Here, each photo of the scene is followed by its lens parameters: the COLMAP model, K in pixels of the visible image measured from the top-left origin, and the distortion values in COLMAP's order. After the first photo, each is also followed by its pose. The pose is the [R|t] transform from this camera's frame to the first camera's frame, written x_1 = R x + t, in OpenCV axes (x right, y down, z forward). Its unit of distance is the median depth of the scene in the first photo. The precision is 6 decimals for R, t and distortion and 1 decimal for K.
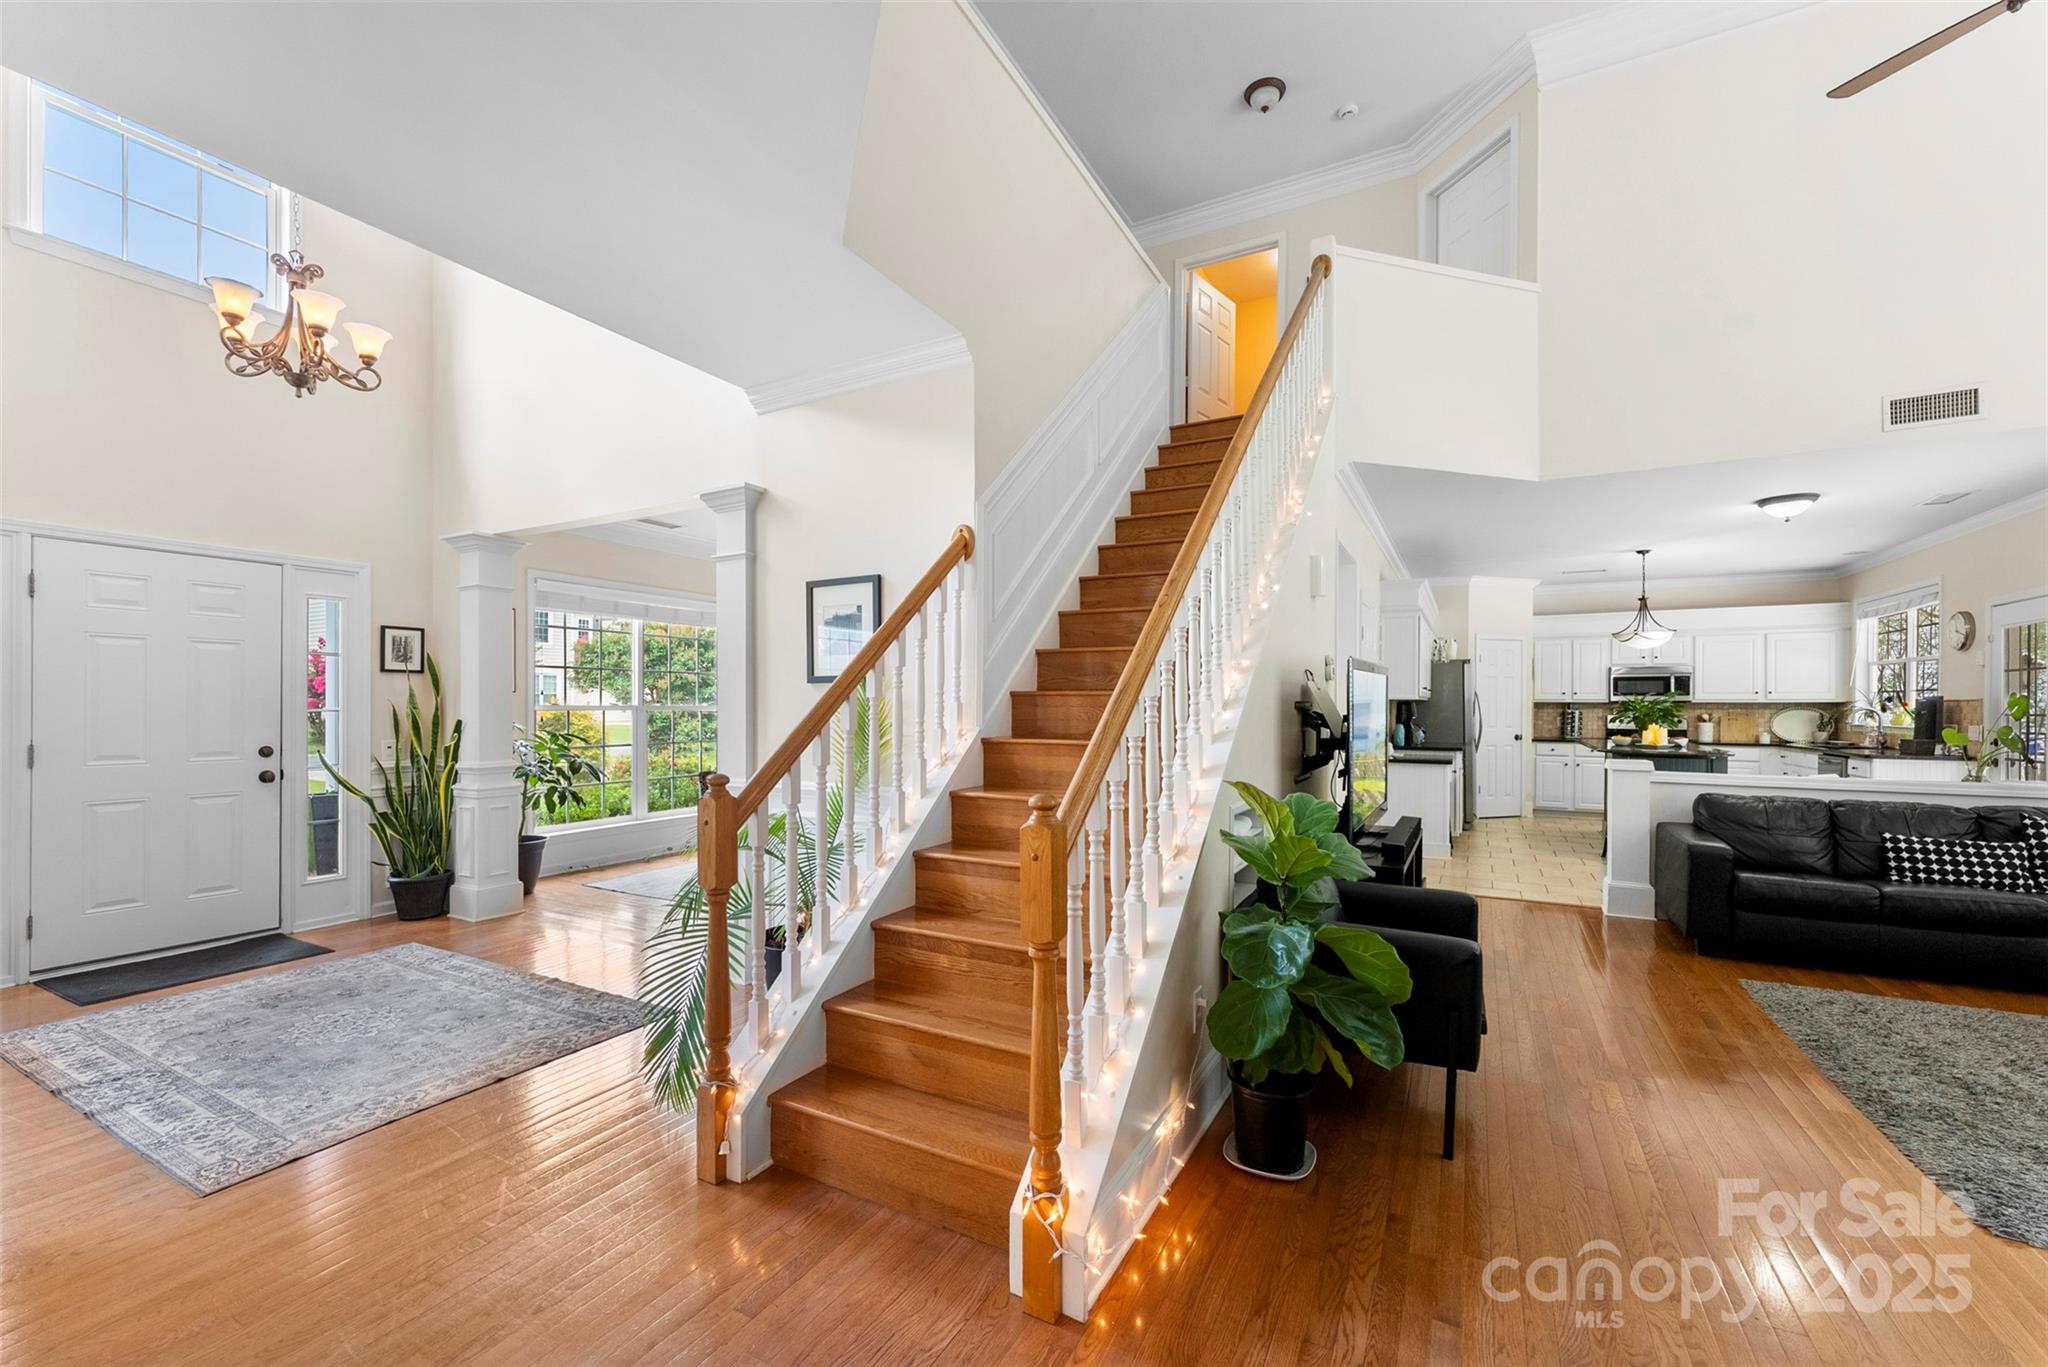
lens RADIAL K [[832.1, 0, 1028.0], [0, 832.1, 708.0], [0, 0, 1]] dist [0.001261, 0.000189]
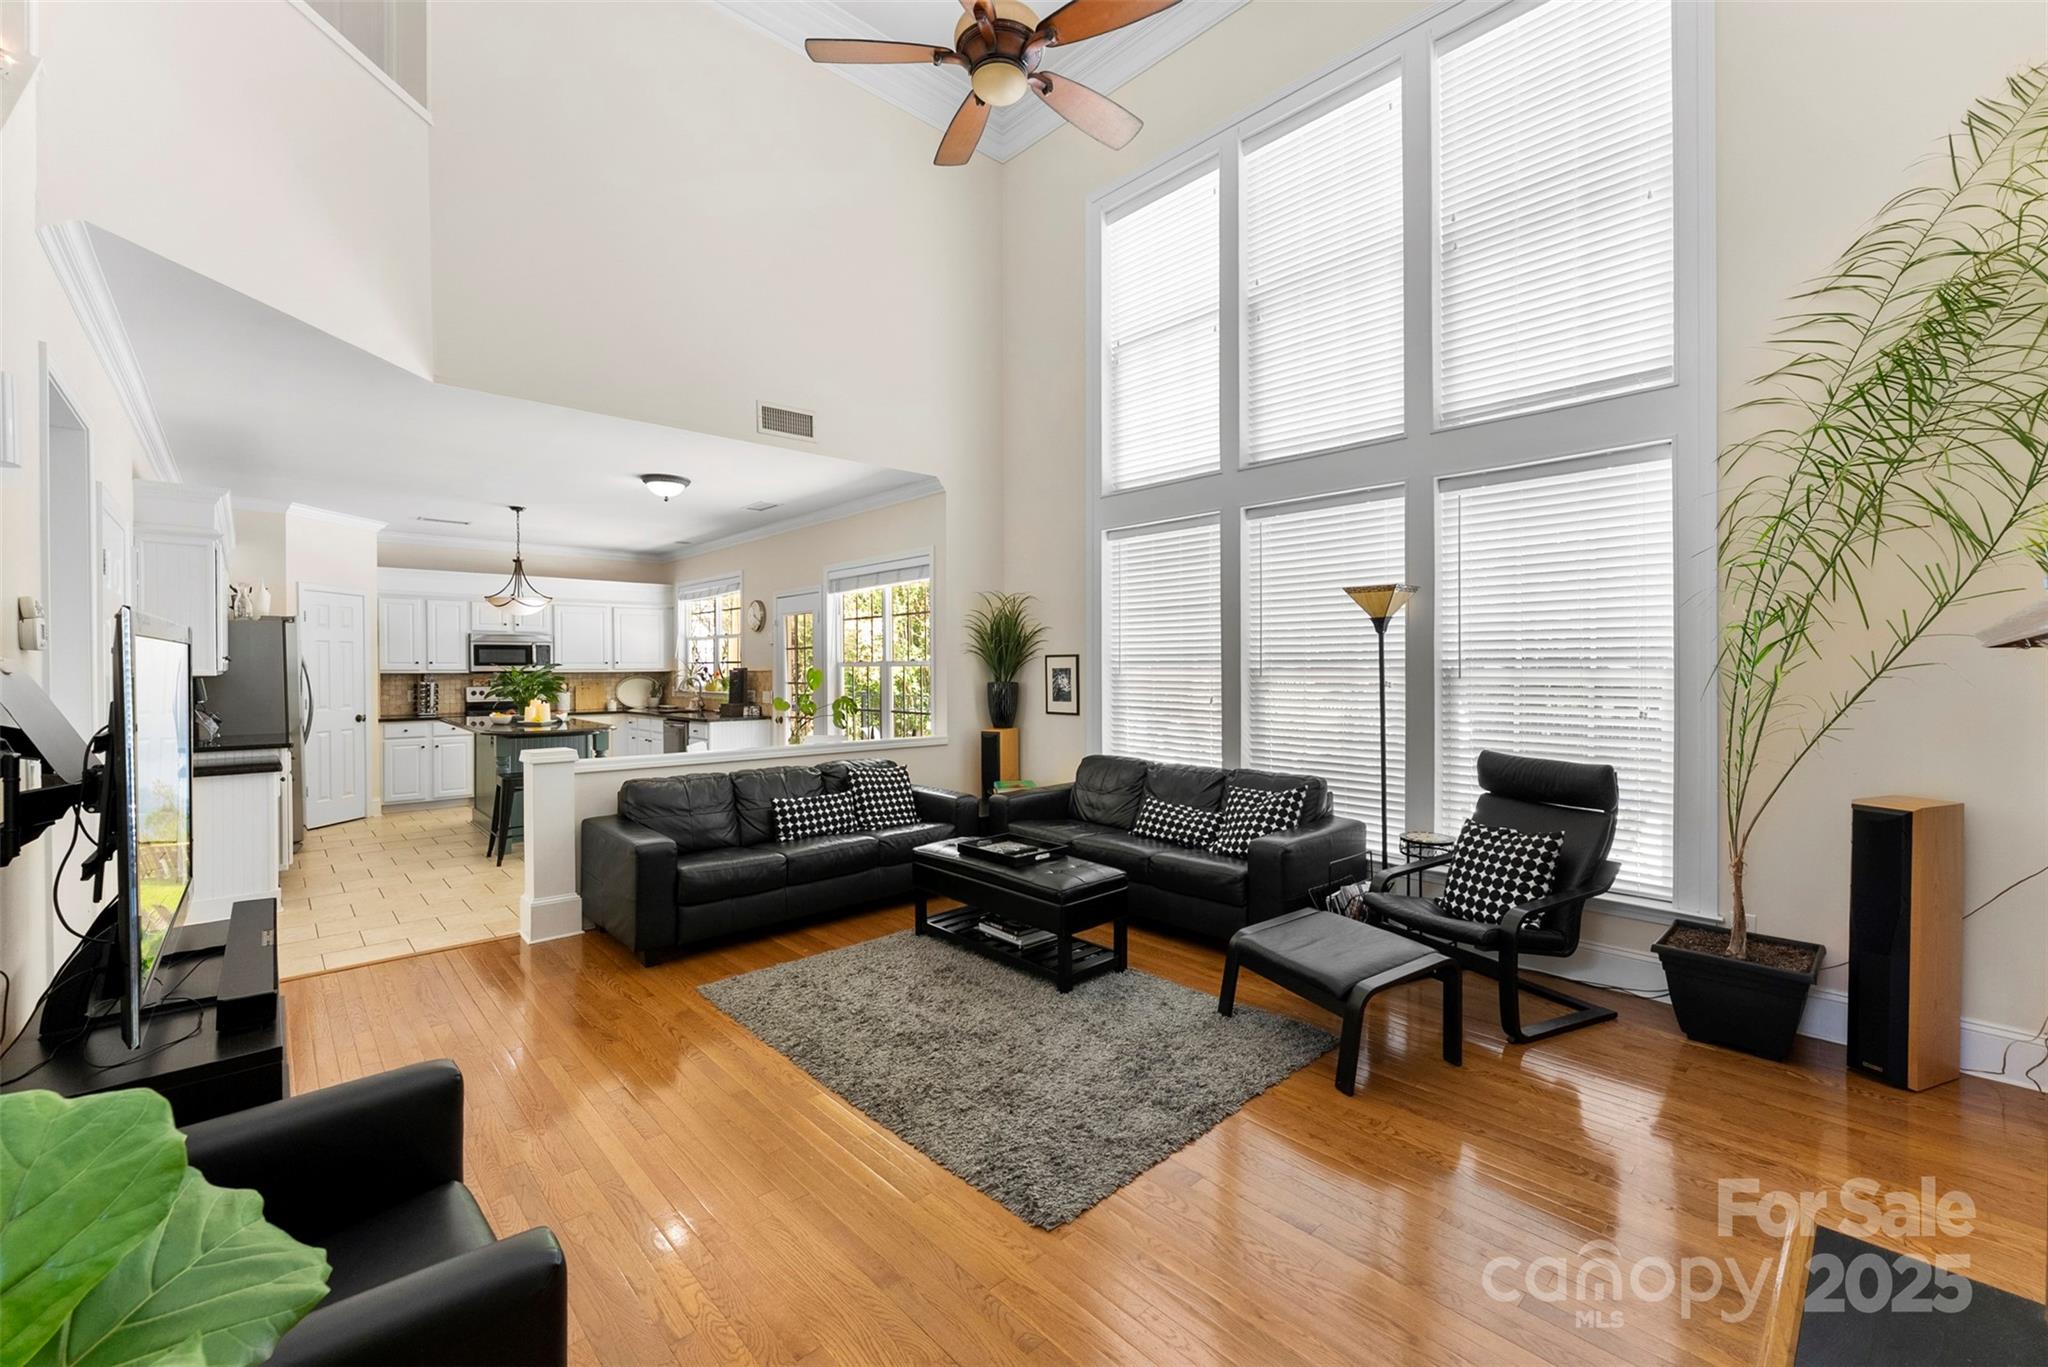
lens RADIAL K [[832.1, 0, 1022.8], [0, 832.1, 675.0], [0, 0, 1]] dist [0.001261, 0.000189]
pose [[0.324322, -0.012821, 0.945860, 0.096944], [0.008260, 0.999908, 0.010721, -0.019703], [-0.945911, 0.004336, 0.324398, 0.314706]]
